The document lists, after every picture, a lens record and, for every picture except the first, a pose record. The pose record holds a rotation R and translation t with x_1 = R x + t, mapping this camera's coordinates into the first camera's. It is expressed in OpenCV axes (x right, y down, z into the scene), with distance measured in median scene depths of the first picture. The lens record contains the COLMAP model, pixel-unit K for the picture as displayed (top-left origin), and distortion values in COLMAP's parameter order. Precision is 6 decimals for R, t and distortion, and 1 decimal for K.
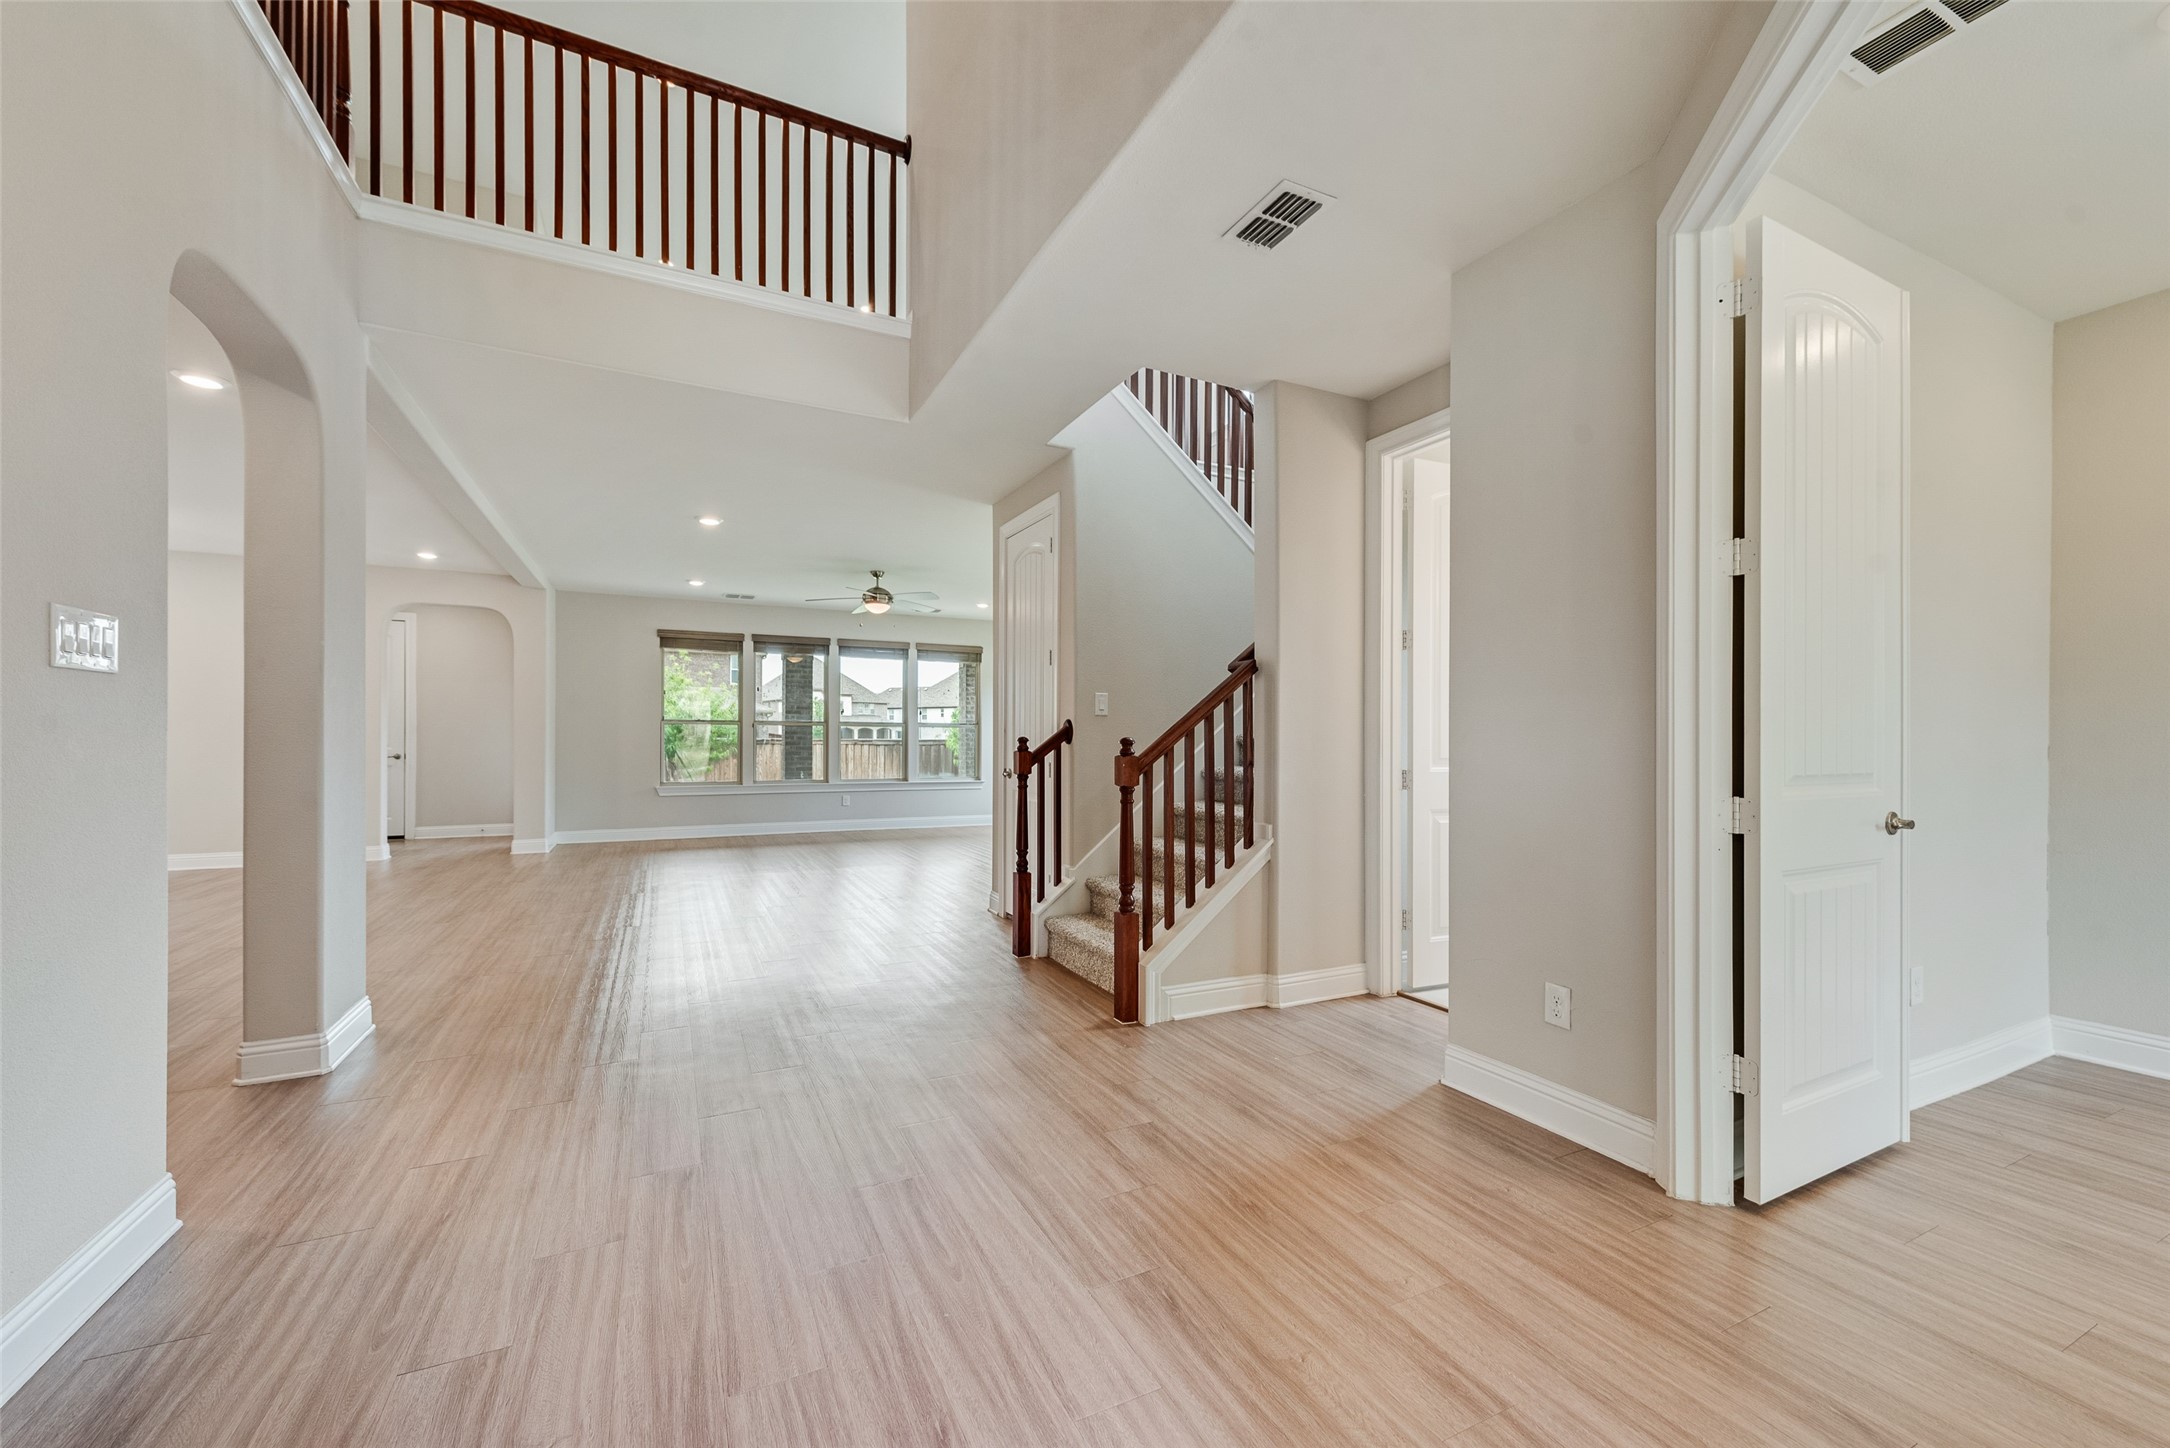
lens RADIAL K [[848.8, 0, 1059.8], [0, 848.8, 720.6], [0, 0, 1]] dist [0.009675, -0.001249]
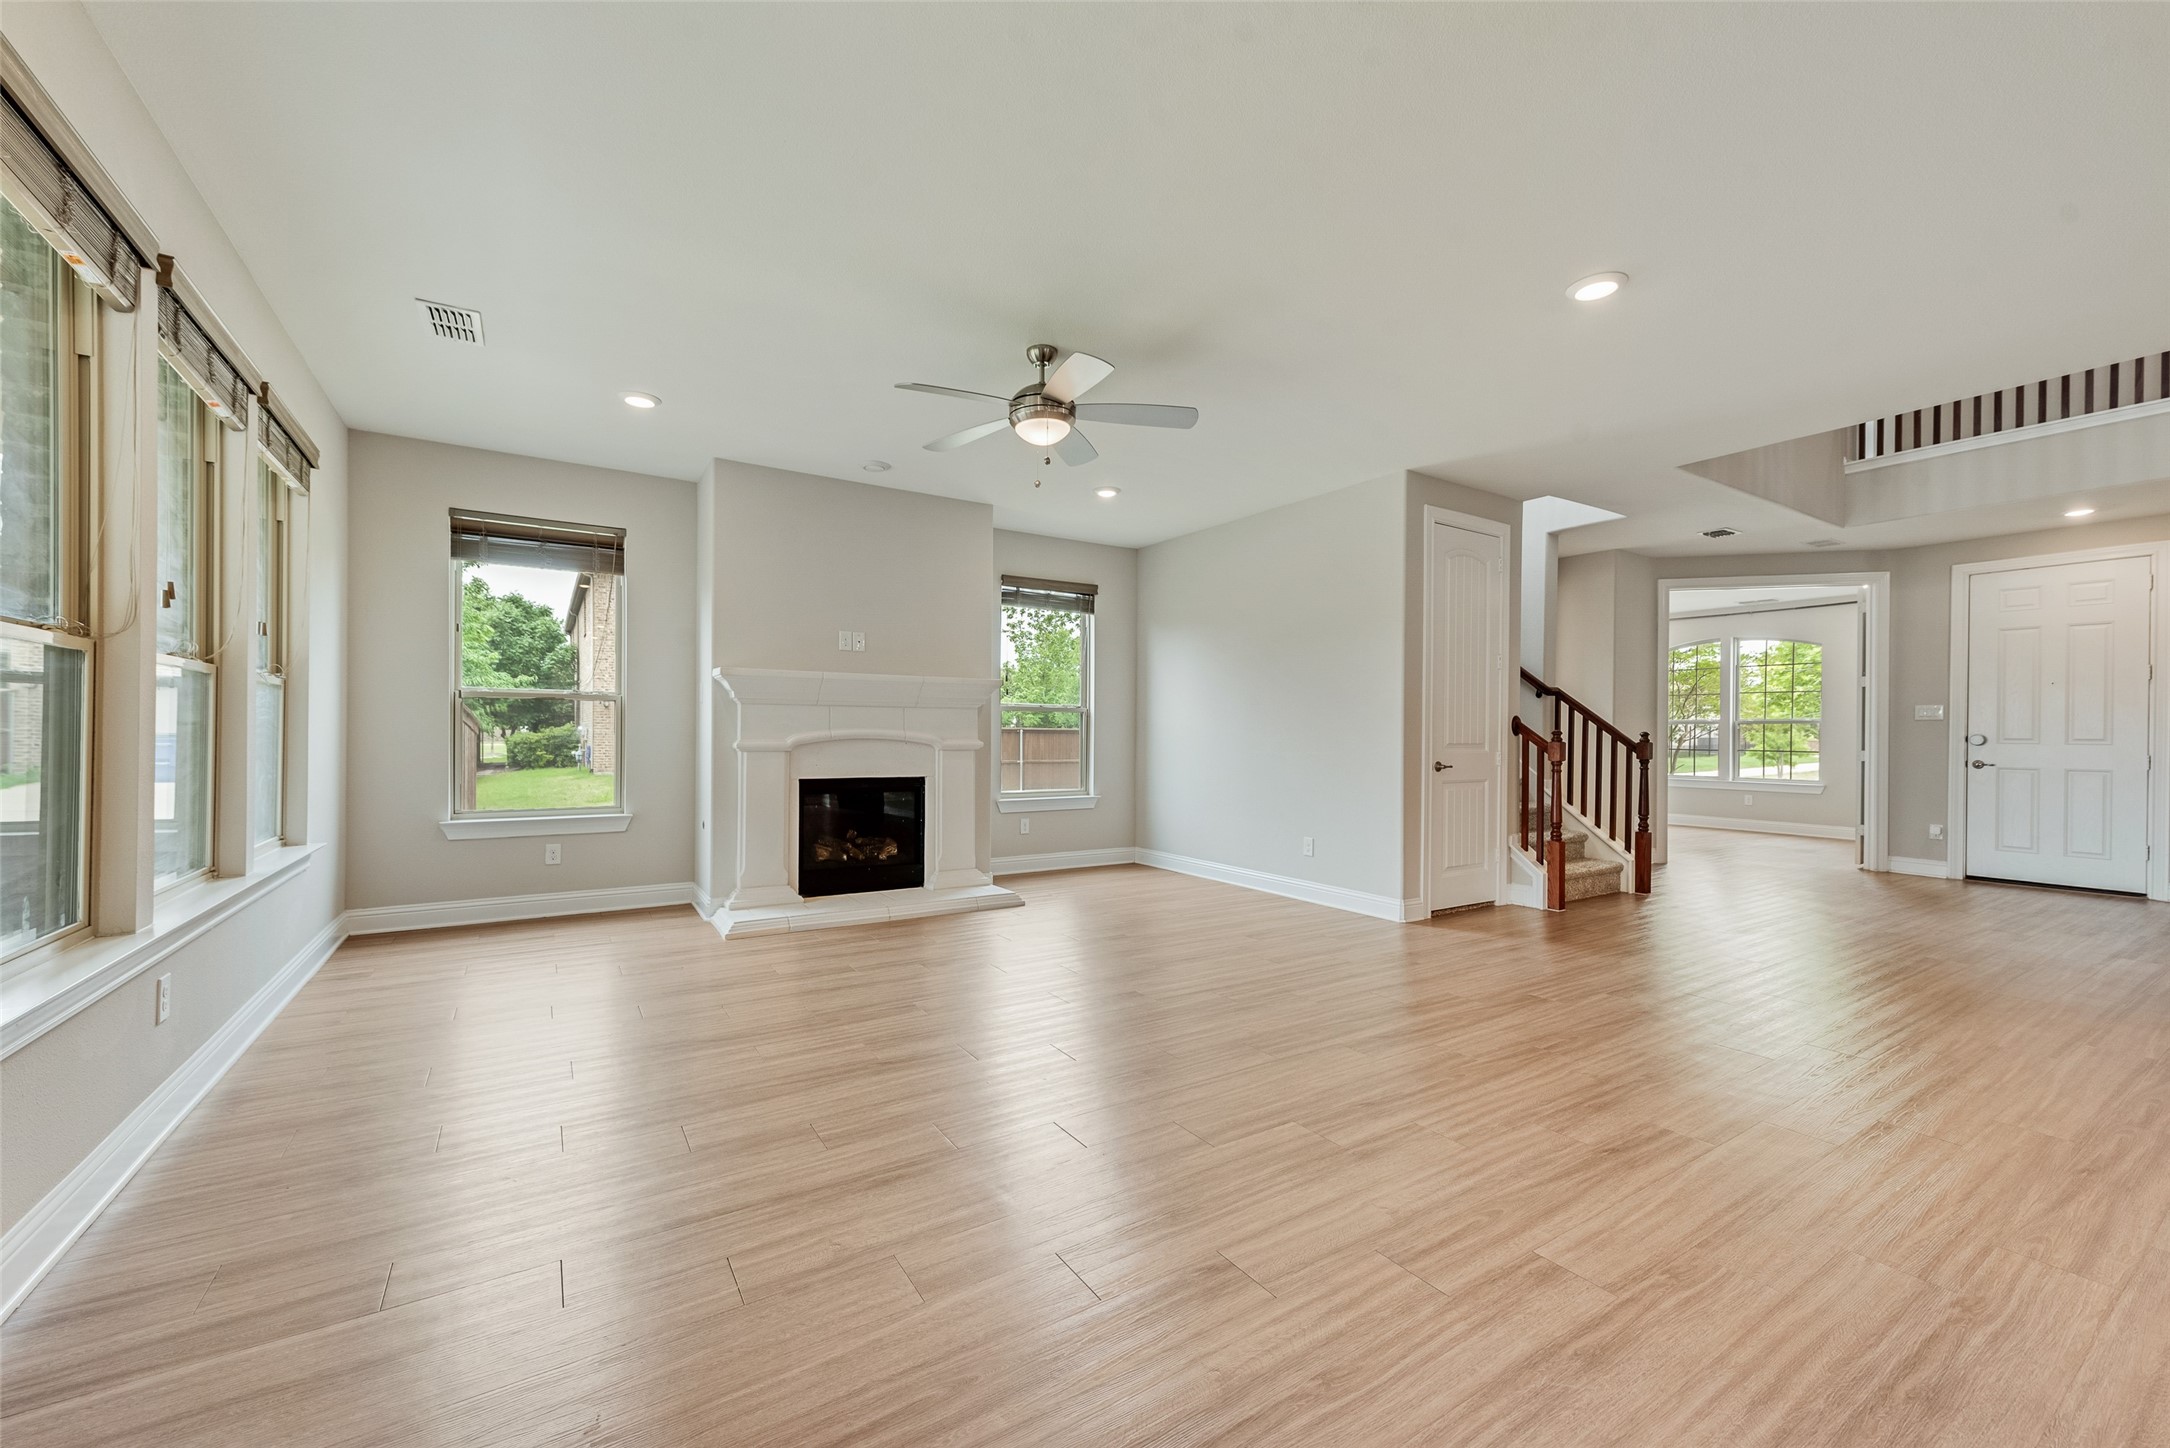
lens RADIAL K [[848.8, 0, 1075.6], [0, 848.8, 732.8], [0, 0, 1]] dist [0.009675, -0.001249]
pose [[-0.125770, -0.006073, 0.992041, -0.658892], [-0.031965, 0.999487, 0.002066, 0.022510], [-0.991544, -0.031451, -0.125899, 1.034048]]
